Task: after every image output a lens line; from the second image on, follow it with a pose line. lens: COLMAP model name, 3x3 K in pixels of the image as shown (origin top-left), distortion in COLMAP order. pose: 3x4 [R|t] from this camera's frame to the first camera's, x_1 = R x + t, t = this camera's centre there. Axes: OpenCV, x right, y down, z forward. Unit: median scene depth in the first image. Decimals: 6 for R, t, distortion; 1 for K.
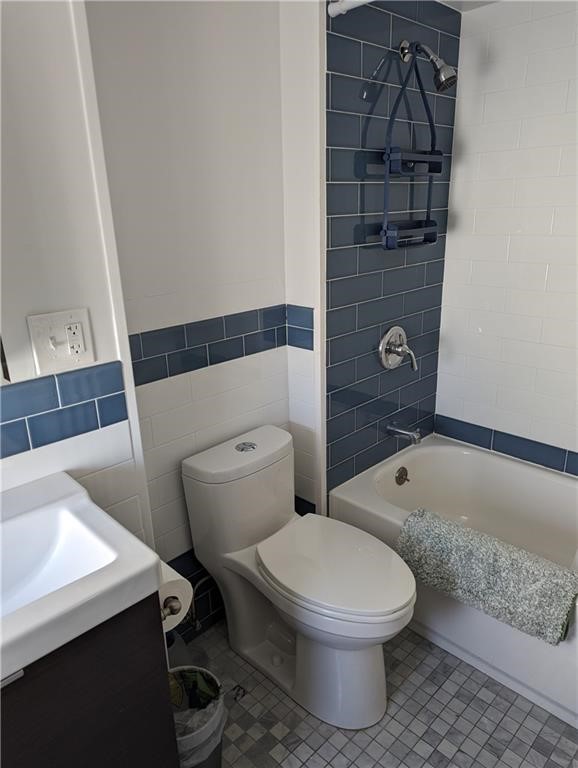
lens RADIAL K [[541.1, 0, 287.1], [0, 541.1, 380.6], [0, 0, 1]] dist [0.023124, -0.024829]
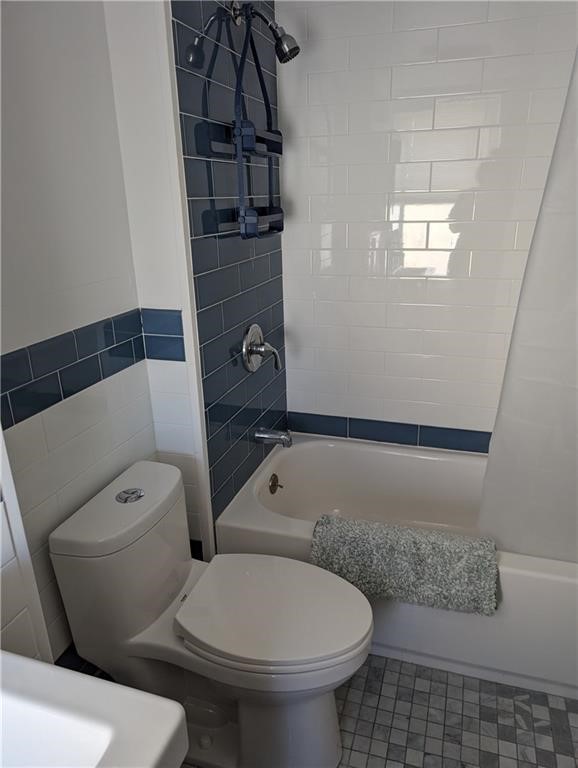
lens RADIAL K [[541.1, 0, 293.0], [0, 541.1, 384.8], [0, 0, 1]] dist [0.023124, -0.024829]
pose [[0.883592, -0.144012, 0.445563, -0.189220], [0.141097, 0.989191, 0.039913, -0.031047], [-0.446495, 0.027601, 0.894360, 0.191063]]
